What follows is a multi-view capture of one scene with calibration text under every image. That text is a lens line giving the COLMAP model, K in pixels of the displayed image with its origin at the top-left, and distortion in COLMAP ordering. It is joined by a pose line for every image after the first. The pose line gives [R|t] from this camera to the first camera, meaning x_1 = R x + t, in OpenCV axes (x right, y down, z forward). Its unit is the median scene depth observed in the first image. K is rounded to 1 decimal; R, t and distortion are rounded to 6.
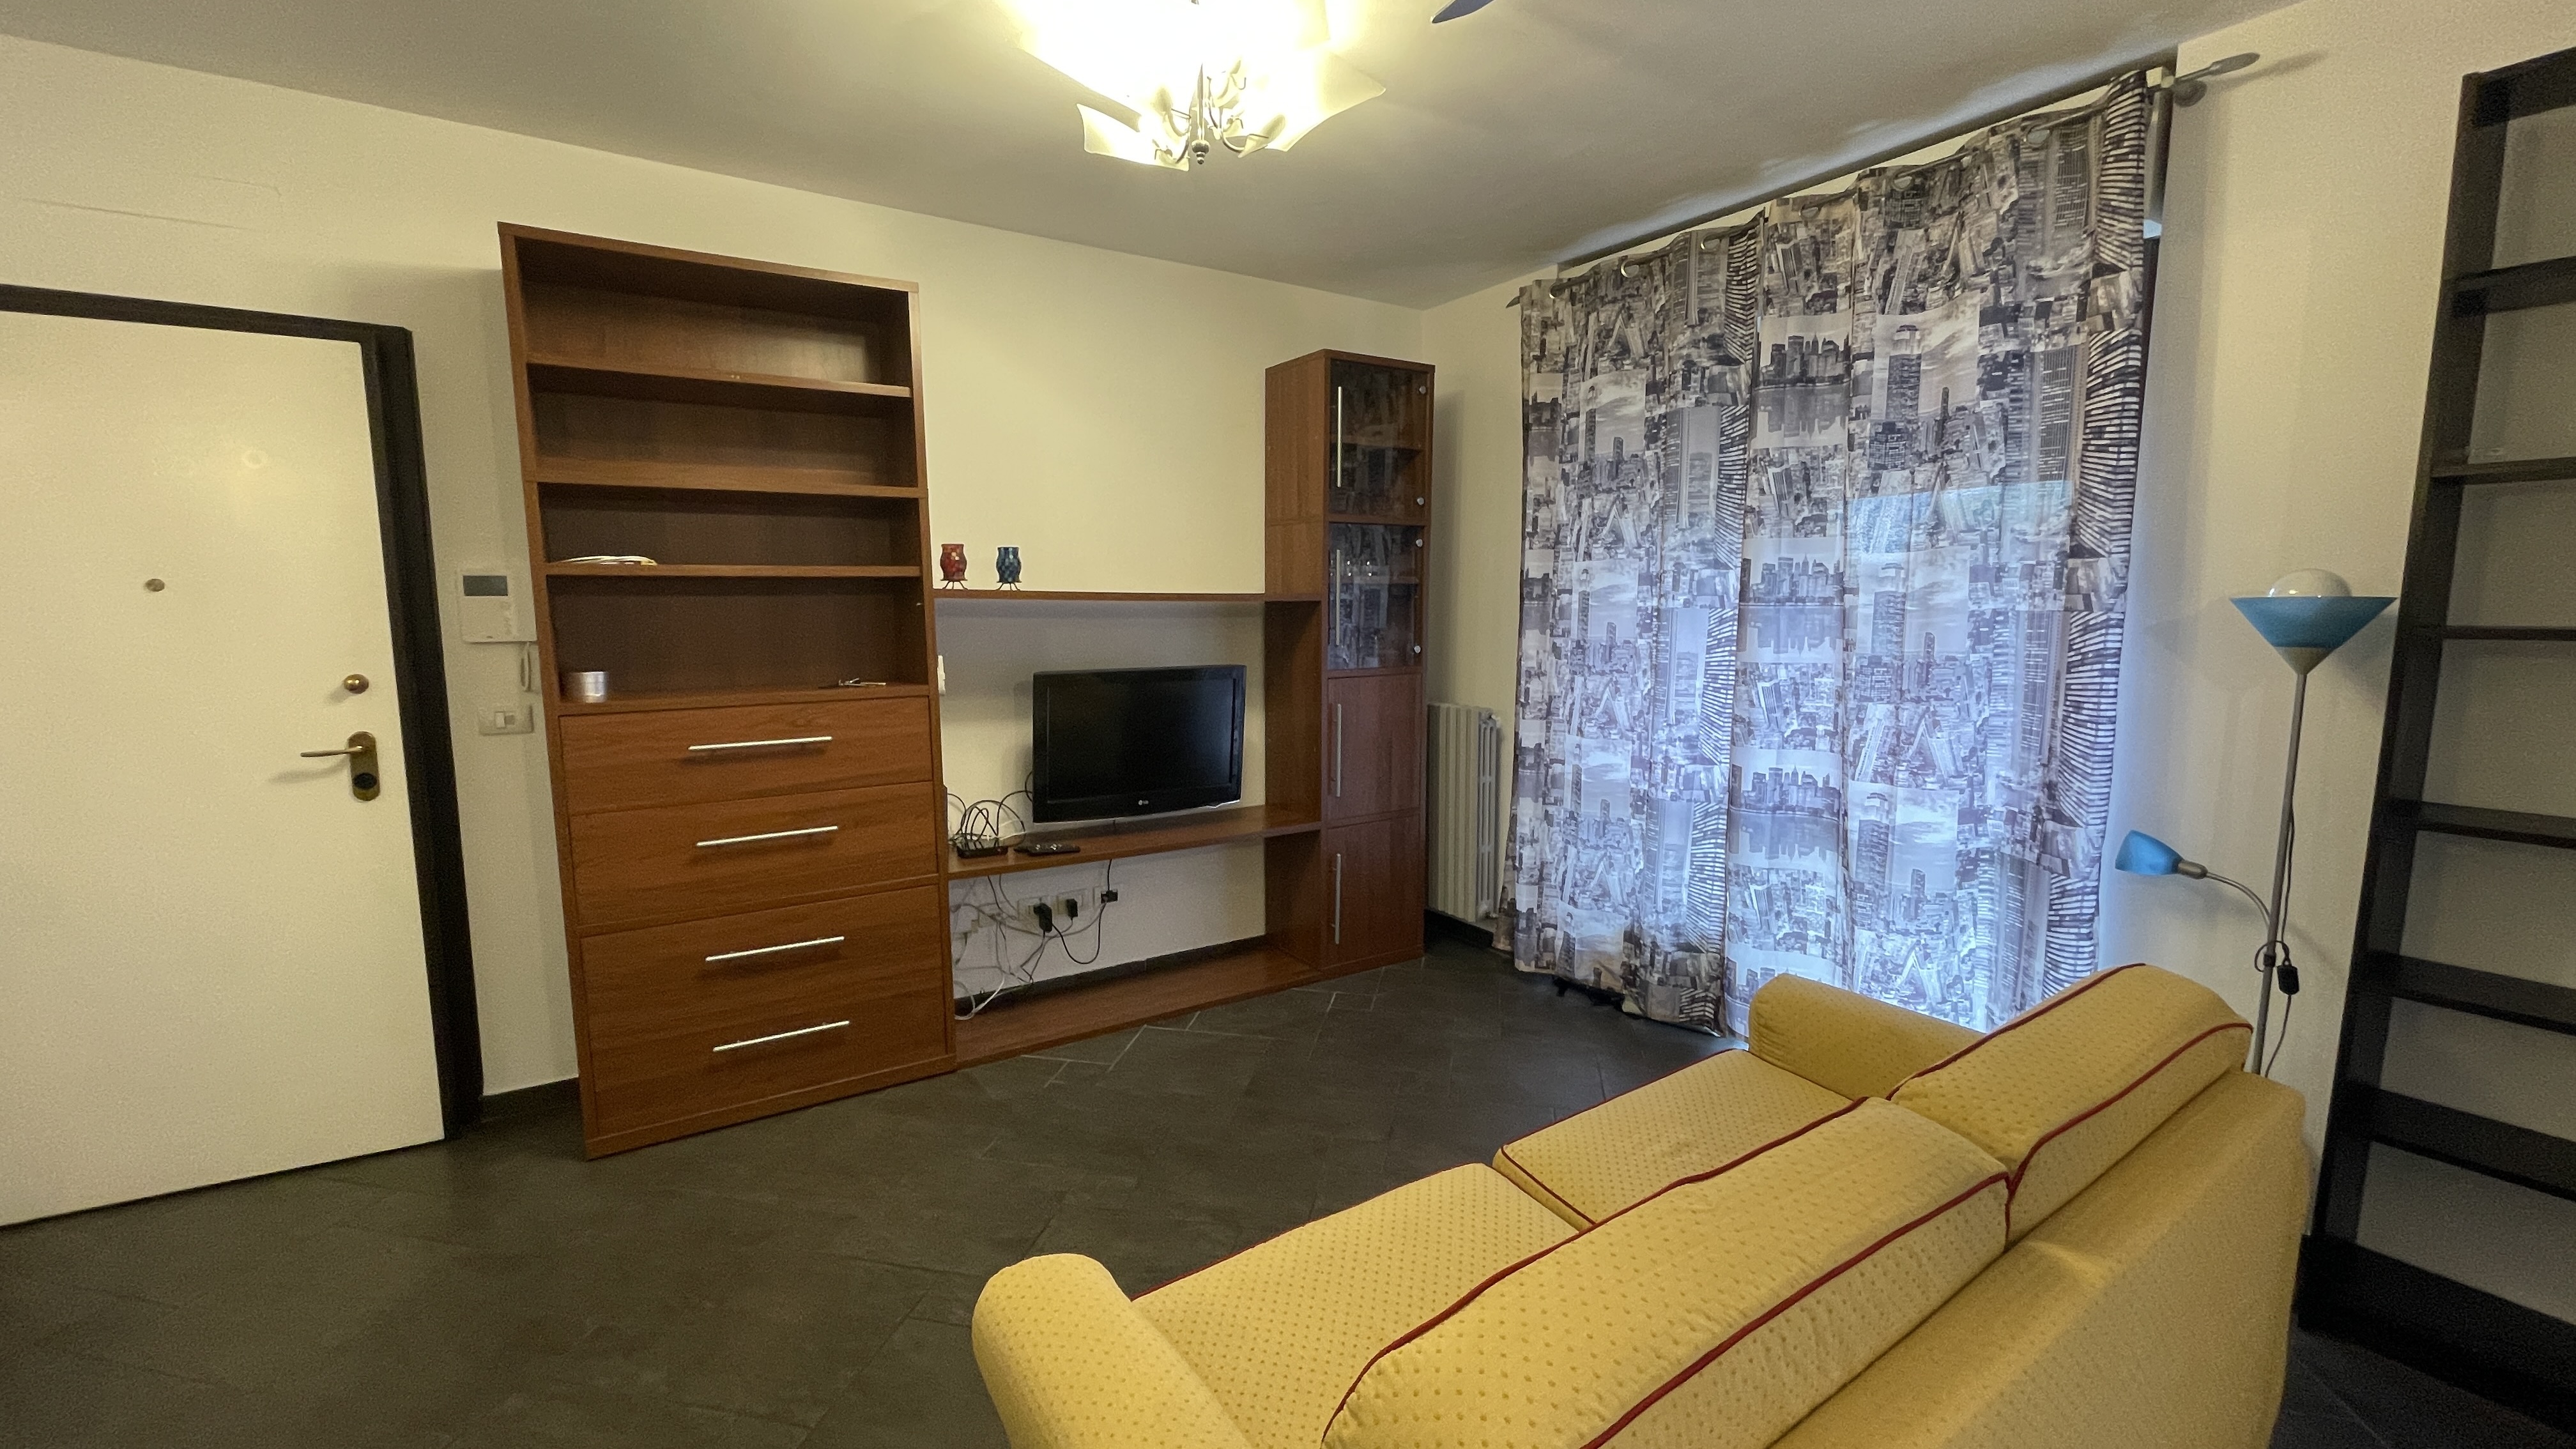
lens RADIAL K [[1062.5, 0, 1248.1], [0, 1062.5, 730.0], [0, 0, 1]] dist [0.000878, 0.000138]
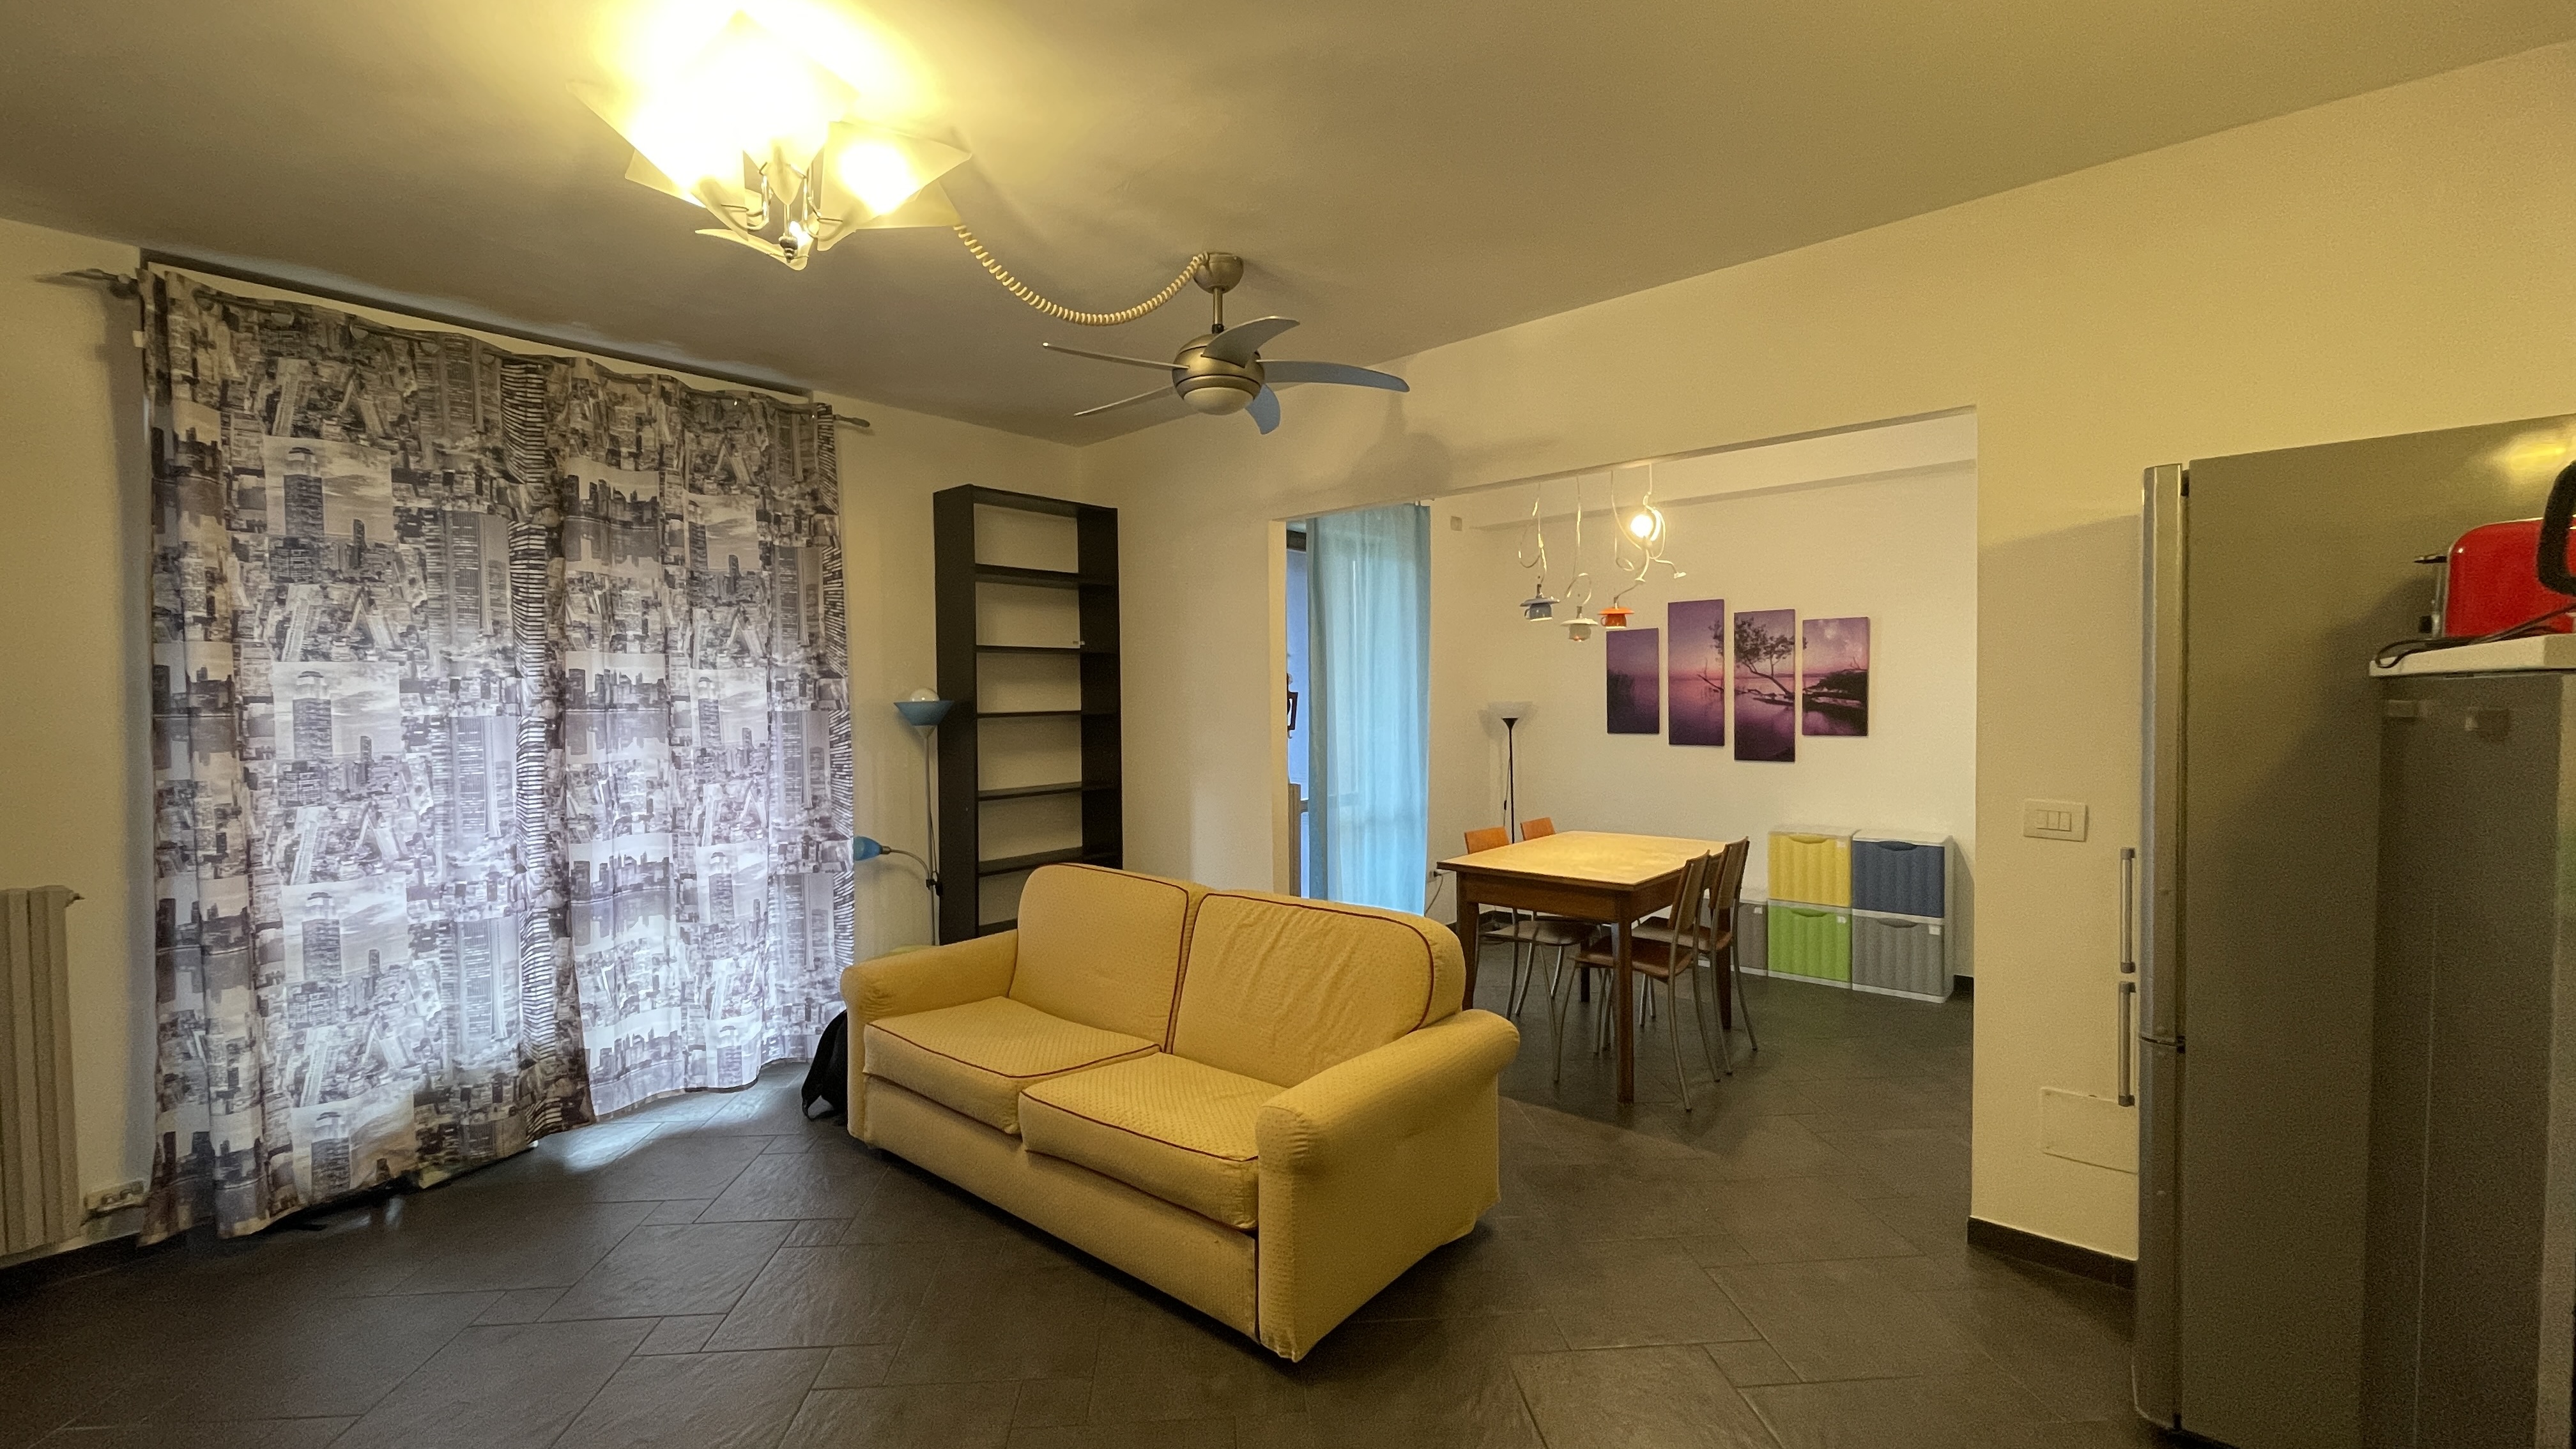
lens RADIAL K [[1058.0, 0, 1272.9], [0, 1058.0, 728.6], [0, 0, 1]] dist [-0.015501, 0.013846]
pose [[-0.298856, -0.022904, 0.954023, -0.727847], [0.130729, 0.989304, 0.064704, -0.073841], [-0.945301, 0.144056, -0.292666, 0.619151]]
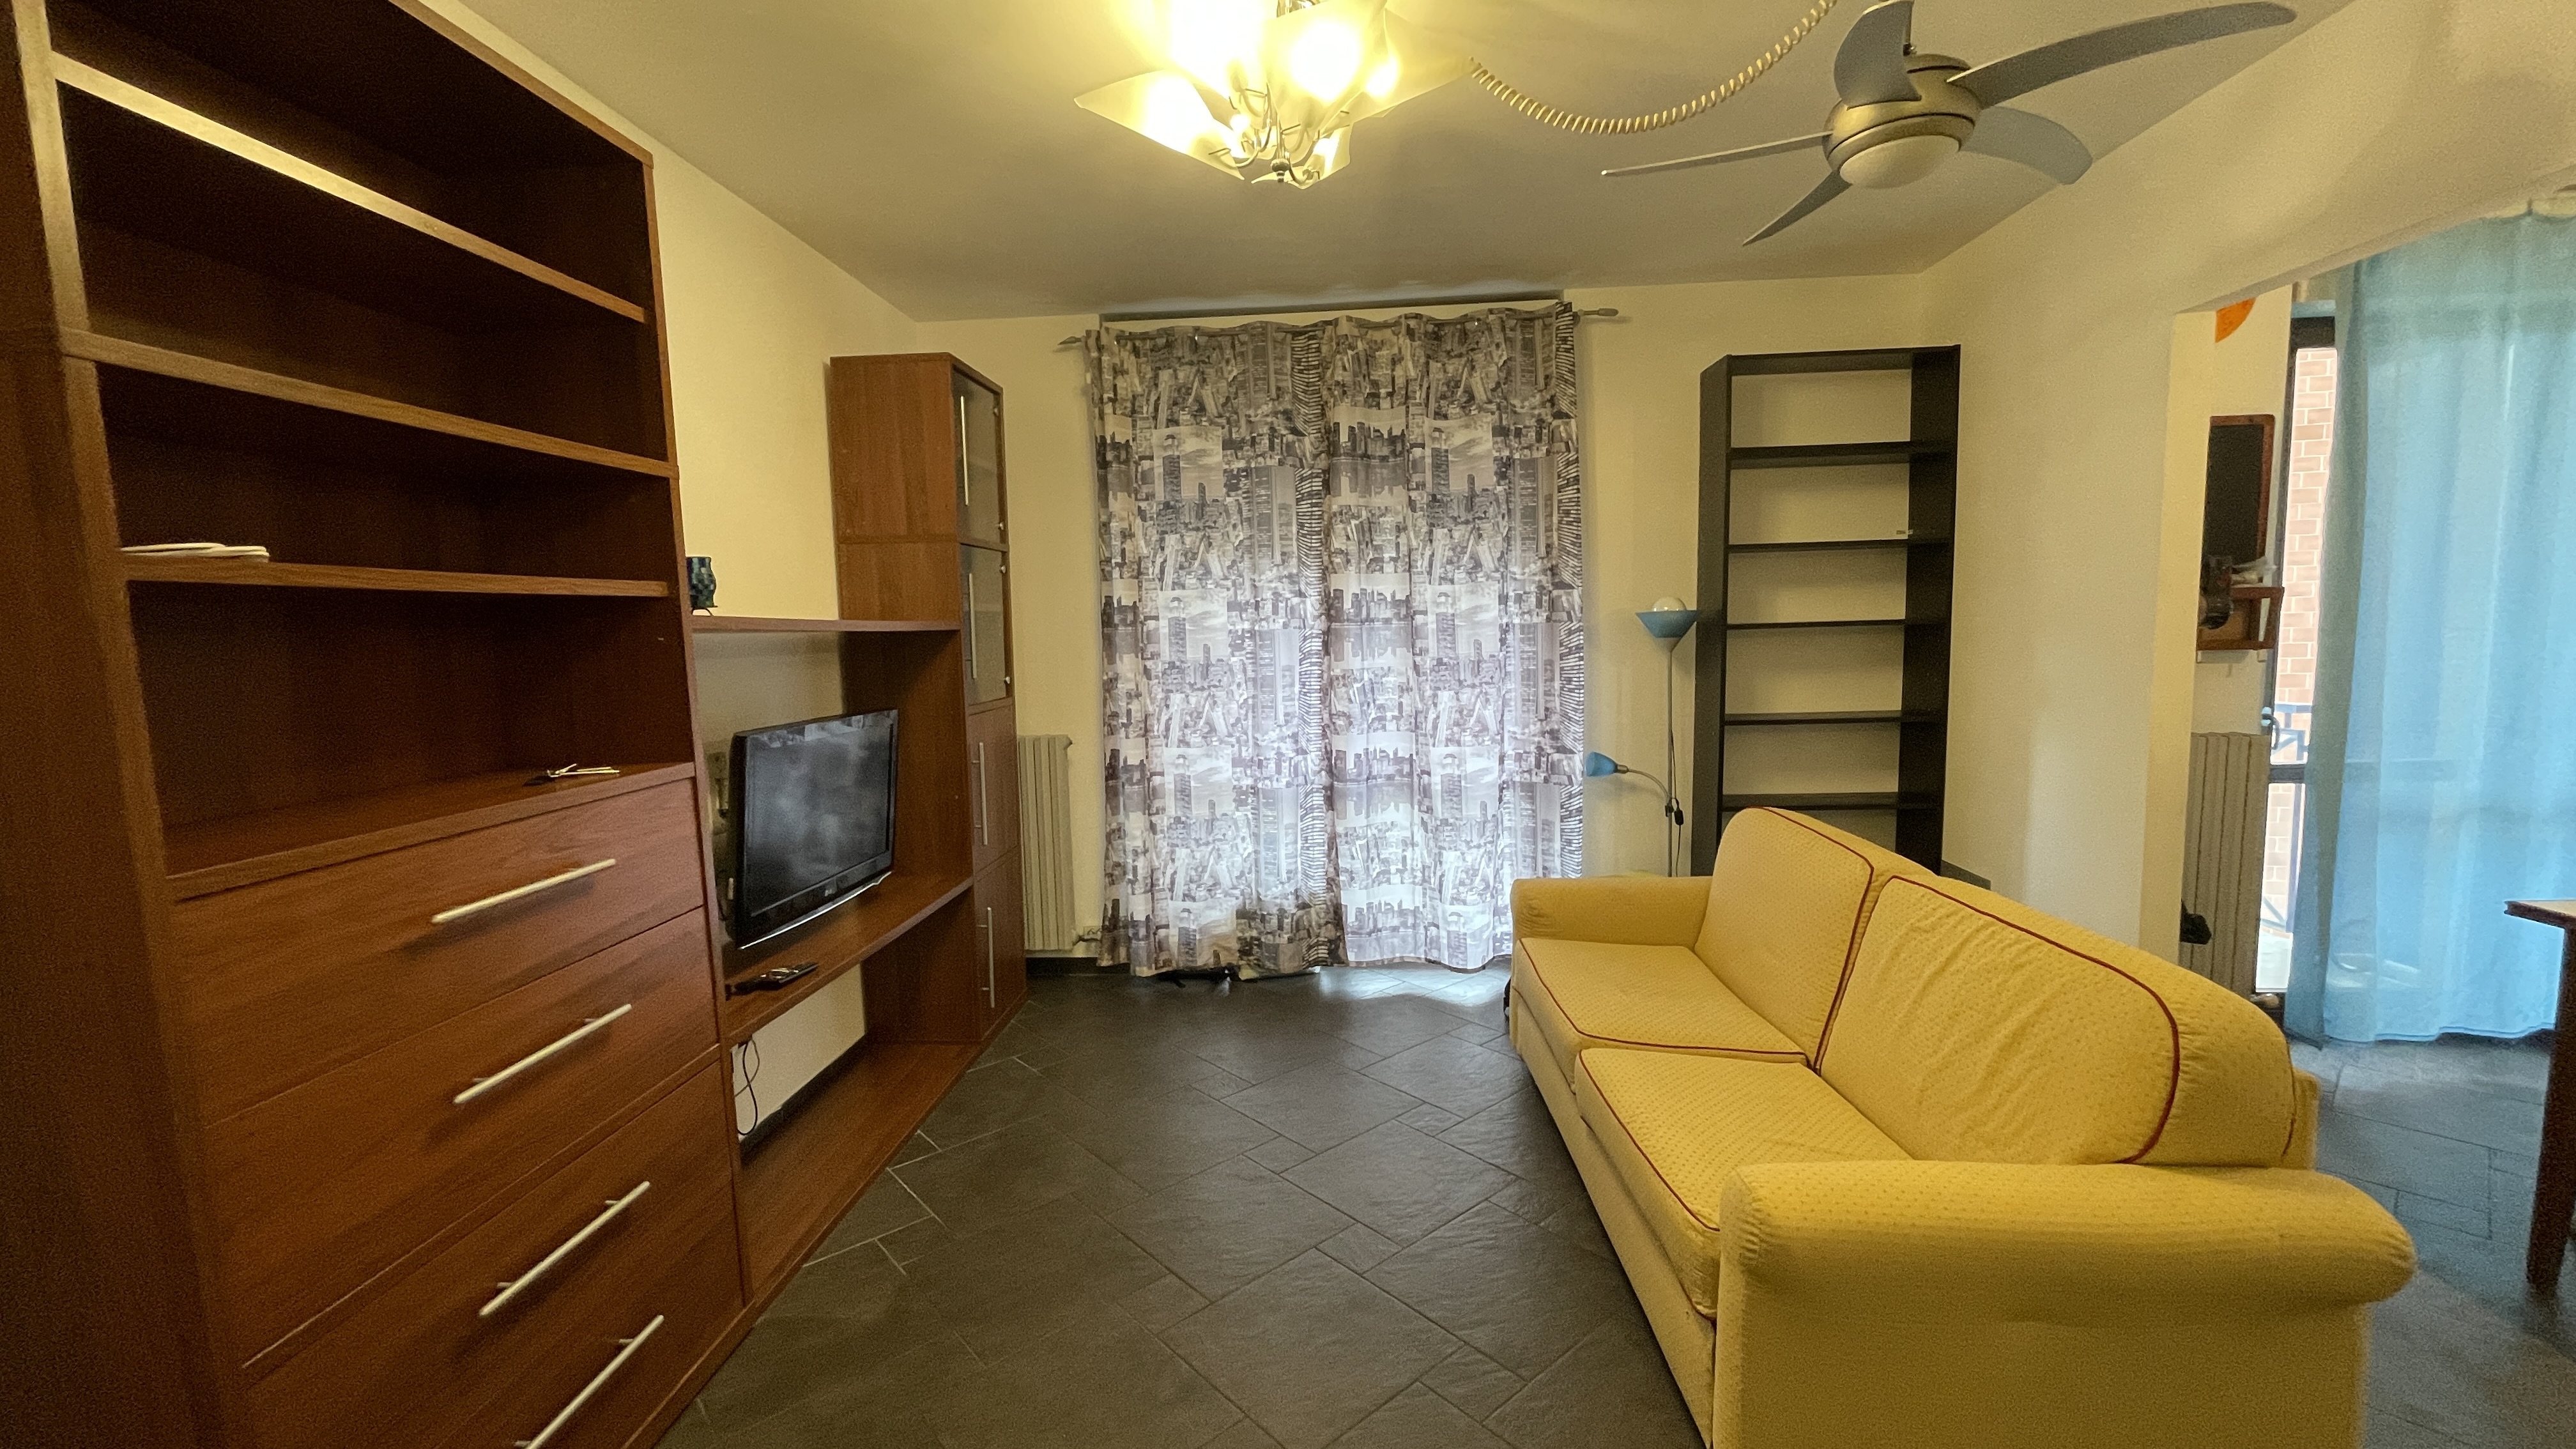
lens RADIAL K [[1056.3, 0, 1278.4], [0, 1056.3, 728.7], [0, 0, 1]] dist [0.034739, -0.015871]
pose [[0.585844, -0.092296, 0.805151, -0.586298], [0.123637, 0.992043, 0.023759, -0.031030], [-0.800937, 0.085628, 0.592594, 0.298304]]
